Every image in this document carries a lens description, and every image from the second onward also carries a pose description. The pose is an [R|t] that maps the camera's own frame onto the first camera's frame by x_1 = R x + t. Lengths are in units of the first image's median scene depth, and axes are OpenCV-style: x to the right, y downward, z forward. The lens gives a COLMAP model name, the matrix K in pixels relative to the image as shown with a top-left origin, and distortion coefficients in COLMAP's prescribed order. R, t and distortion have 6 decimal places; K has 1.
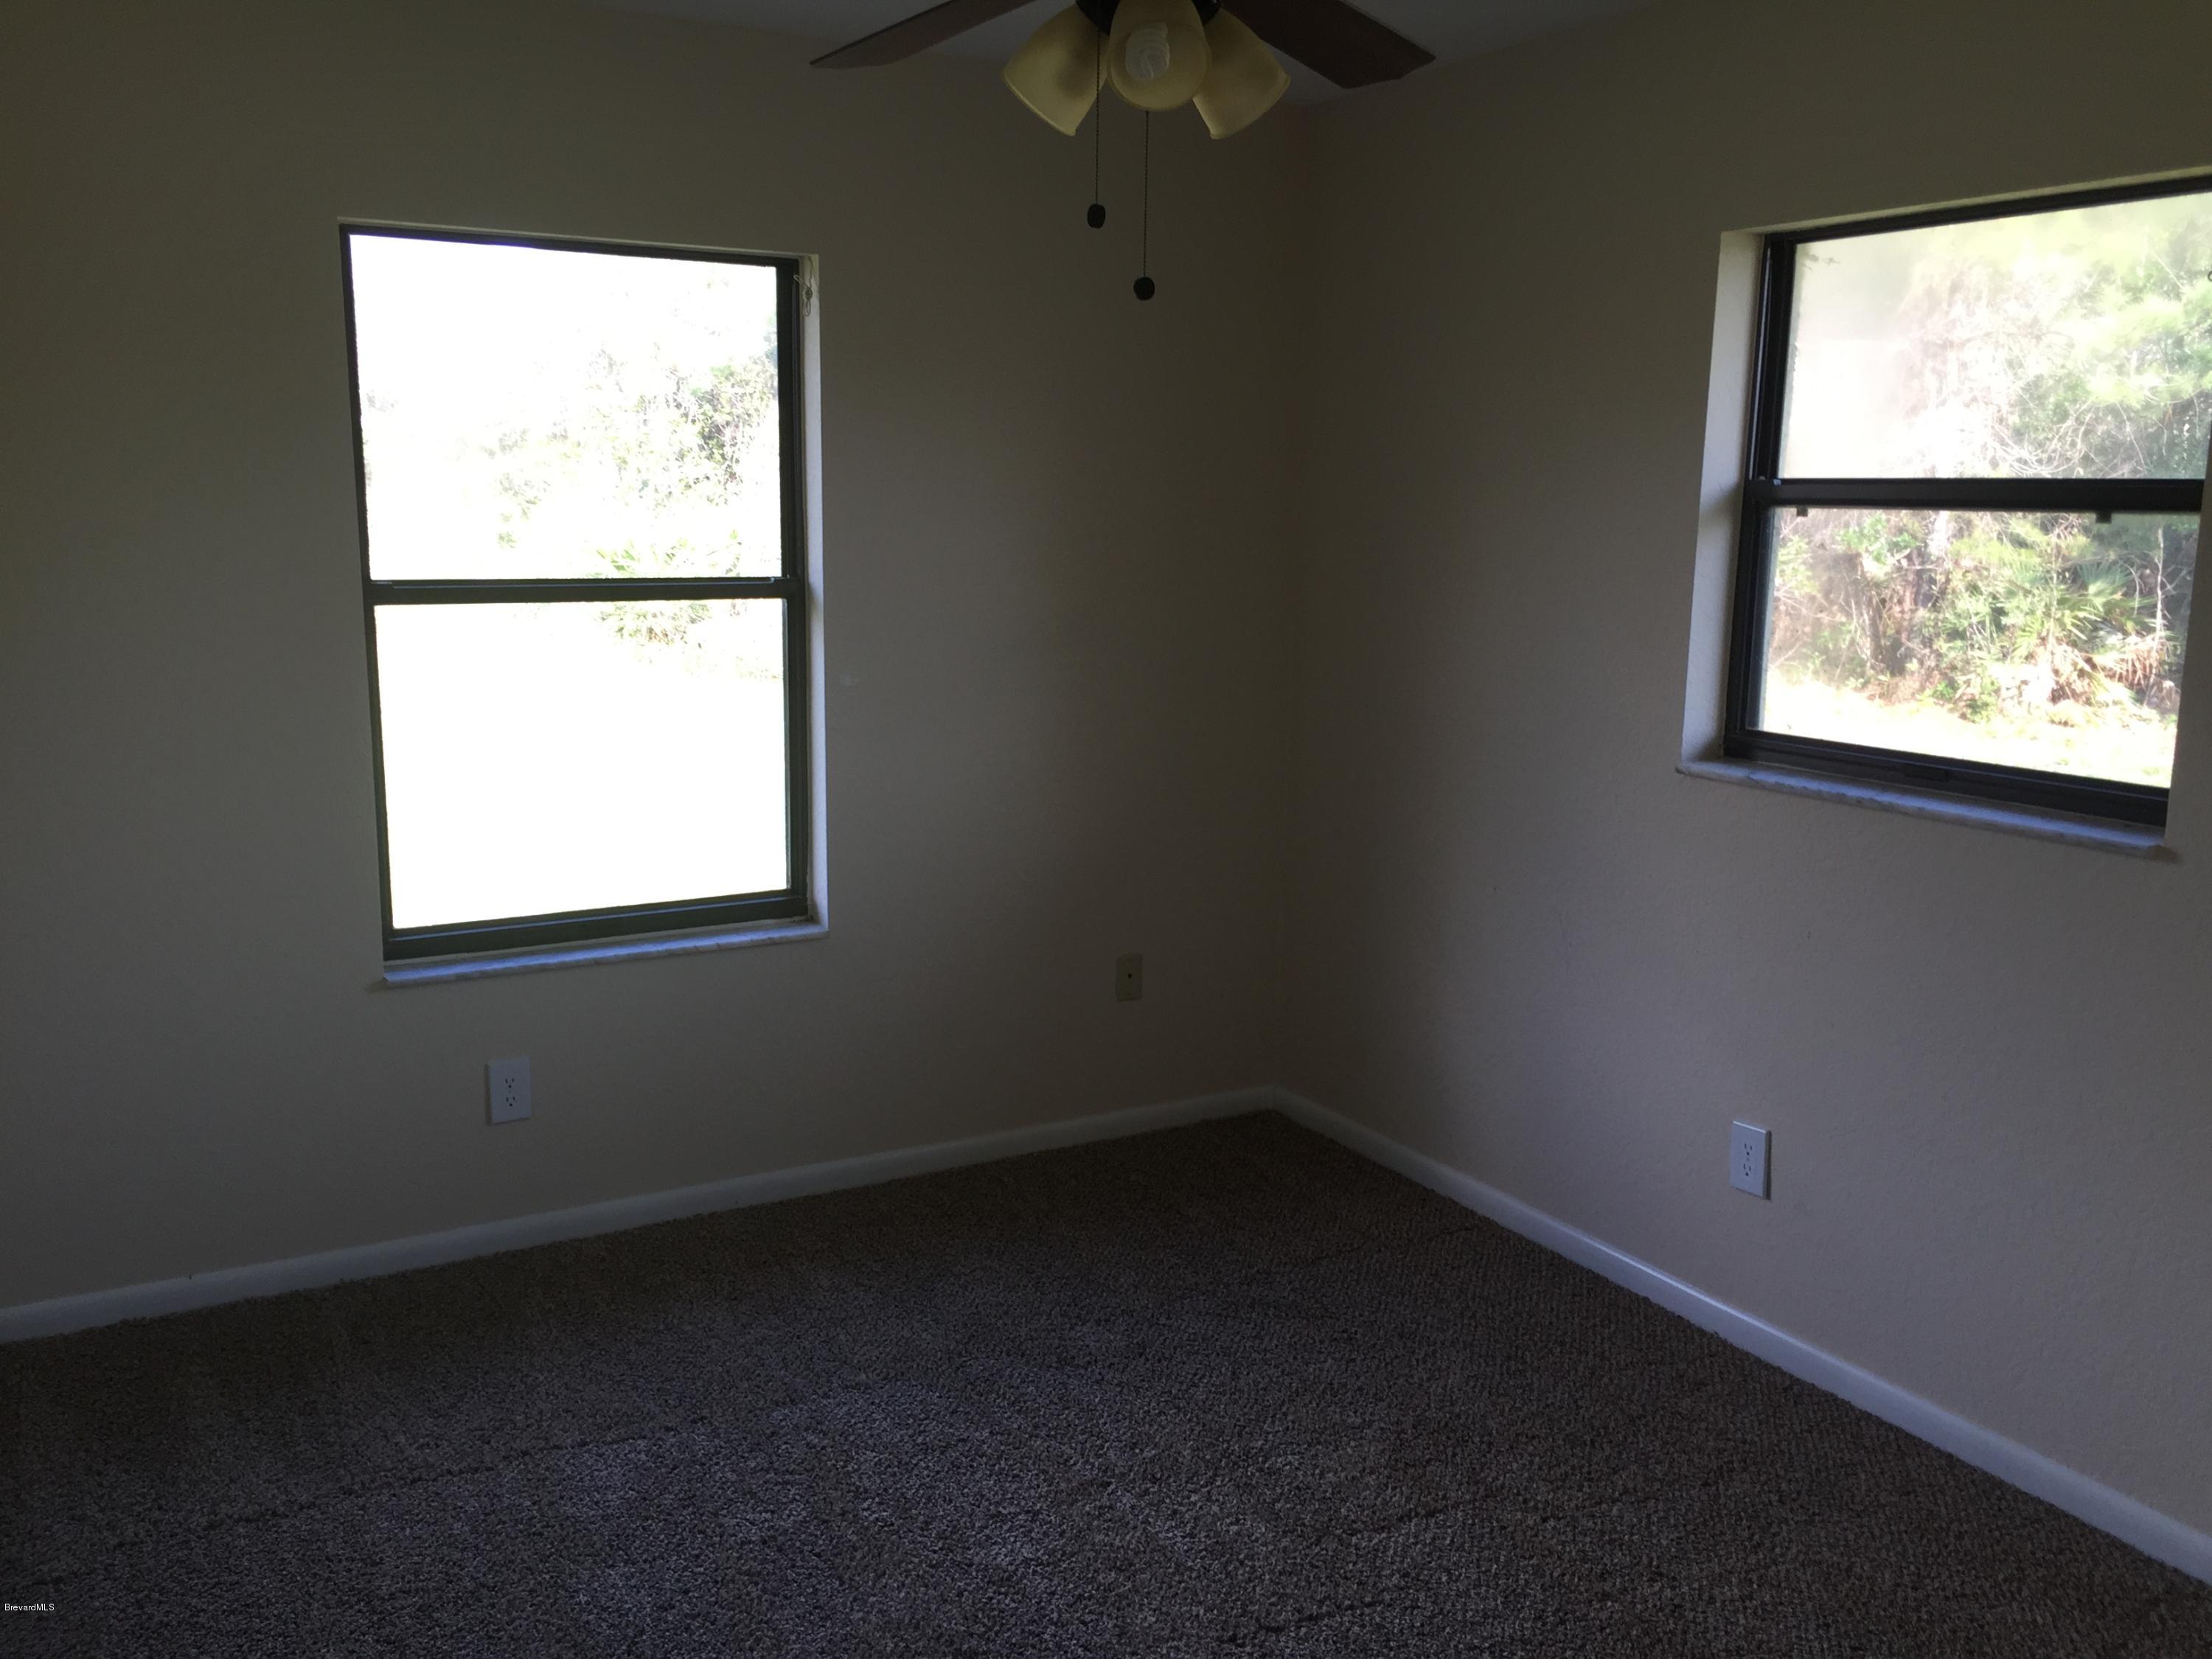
lens RADIAL K [[1888.4, 0, 1106.6], [0, 1888.4, 842.9], [0, 0, 1]] dist [0.059896, -0.048844]
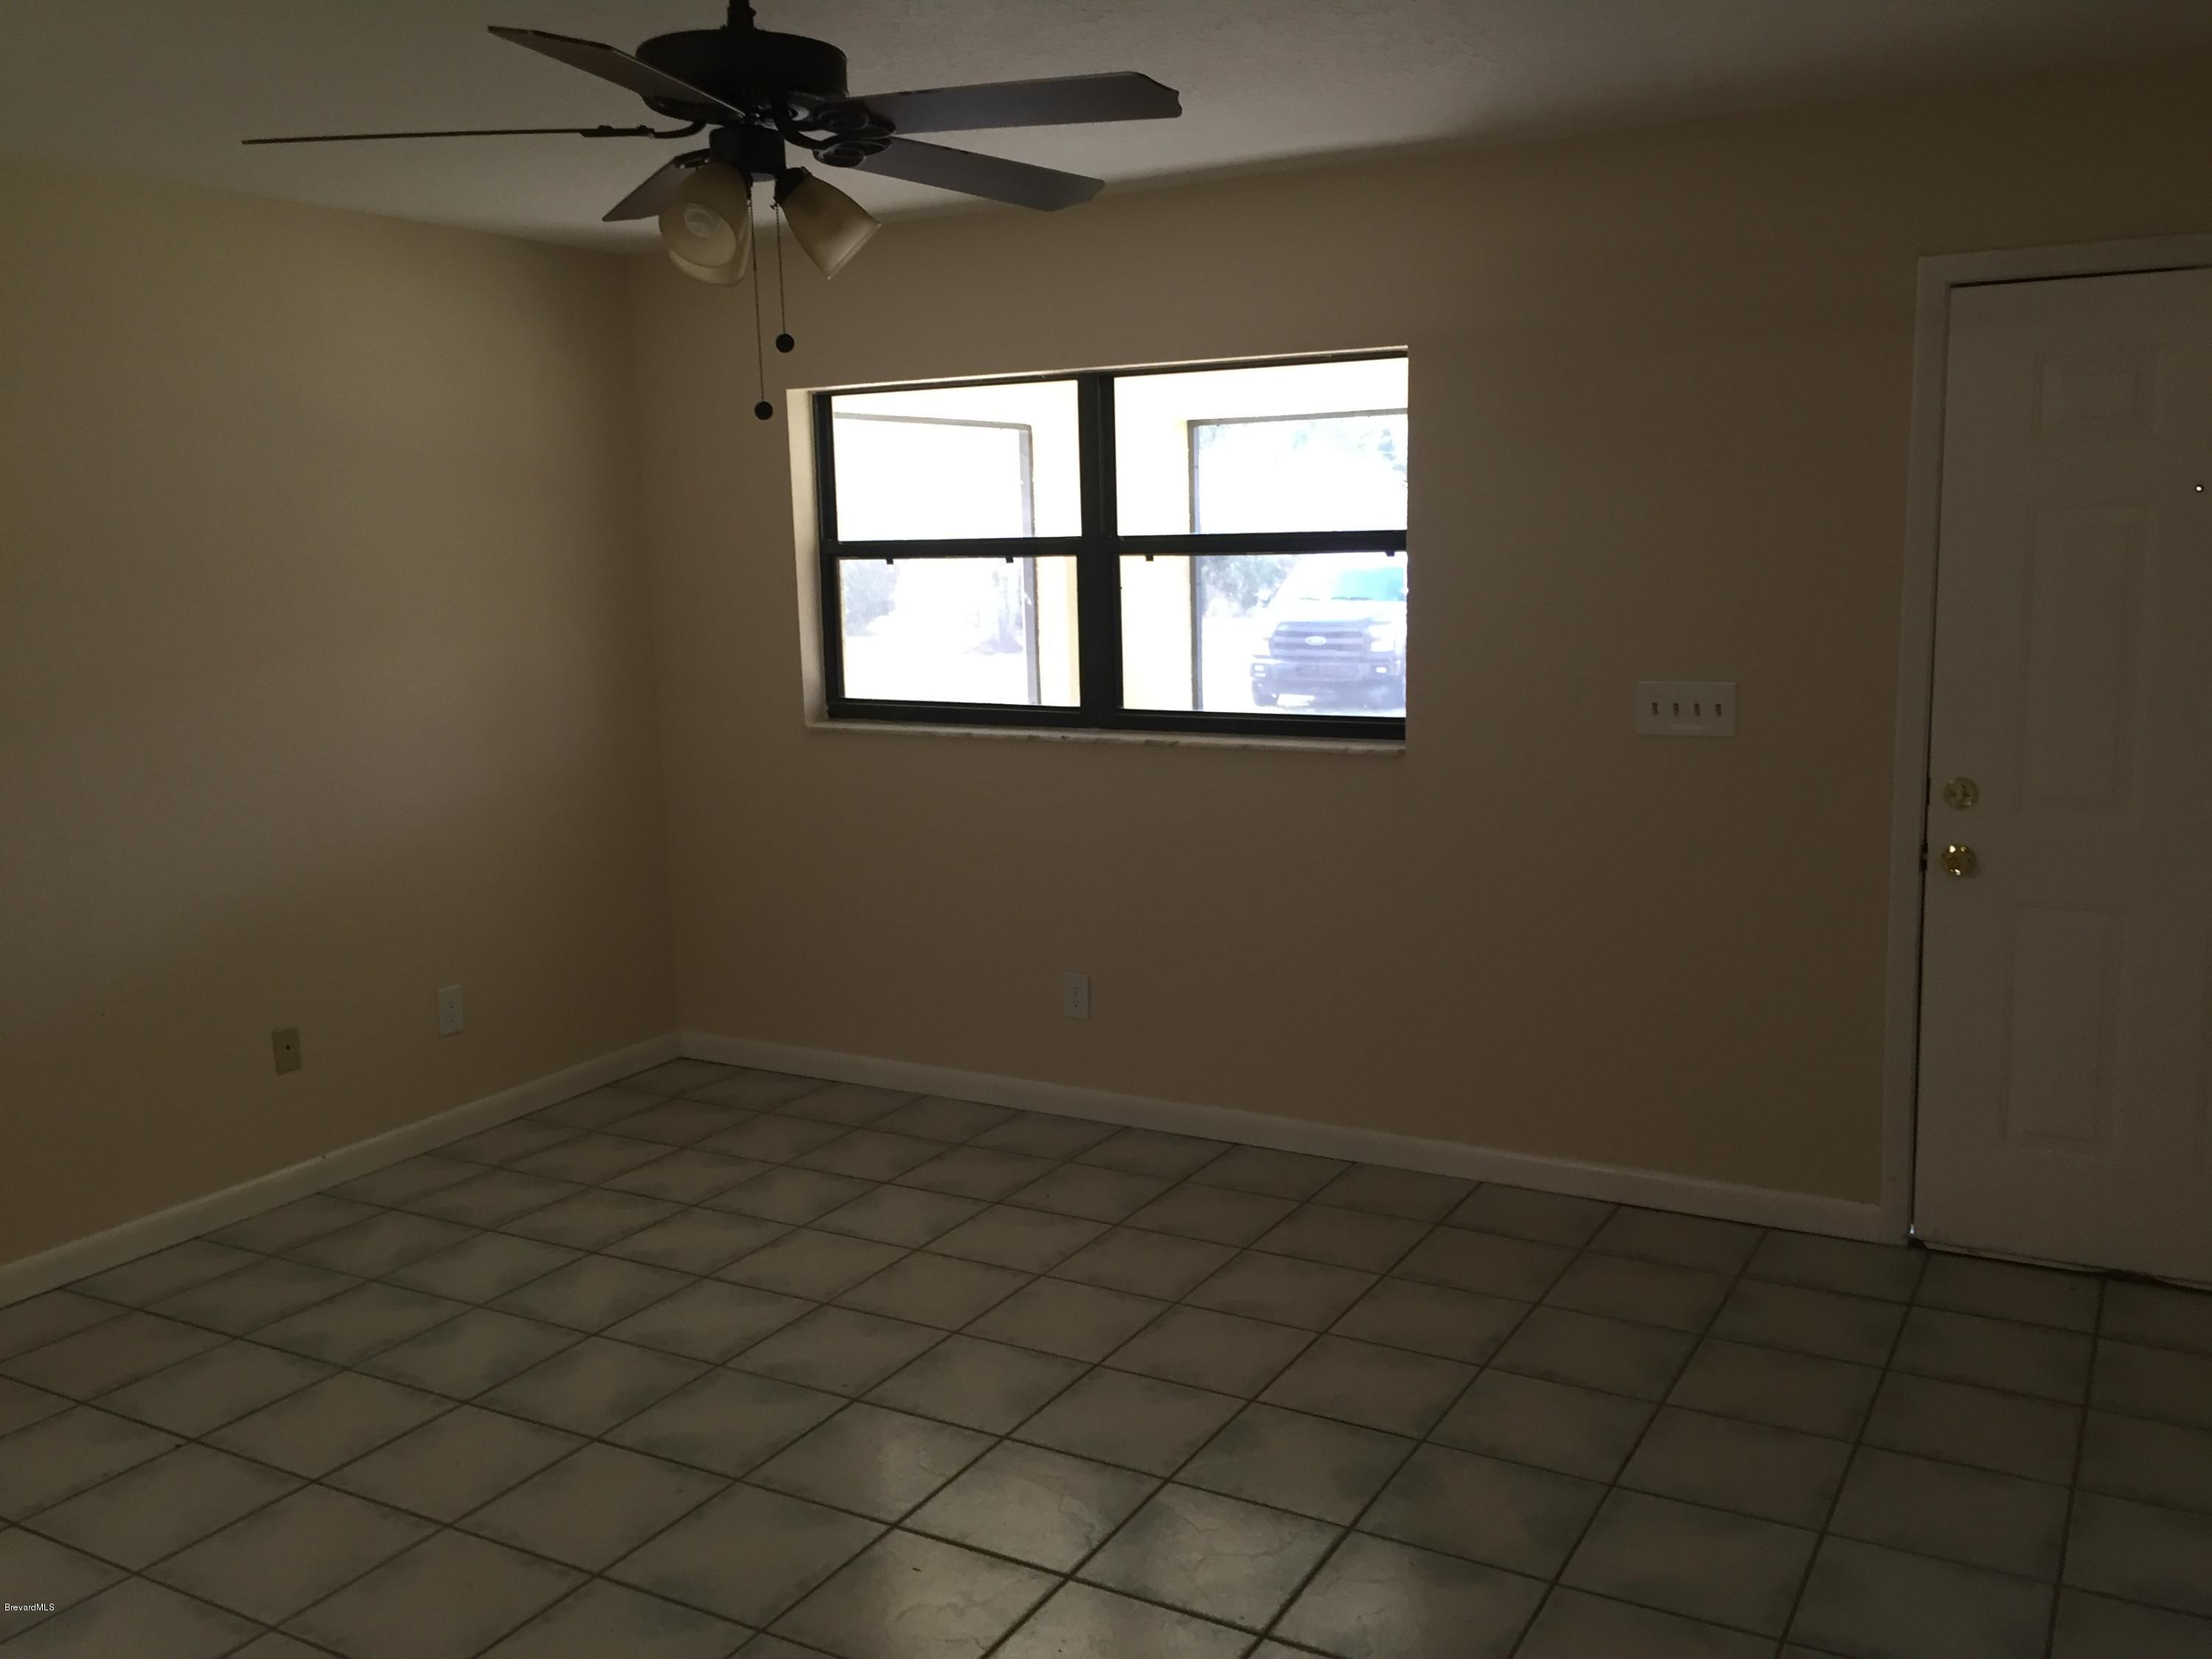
lens RADIAL K [[1888.4, 0, 1112.6], [0, 1888.4, 831.7], [0, 0, 1]] dist [0.059896, -0.048844]
pose [[0.894302, -0.110307, 0.433656, -0.167290], [0.121825, 0.992551, 0.001237, 0.082351], [-0.430562, 0.051724, 0.901078, -0.542170]]
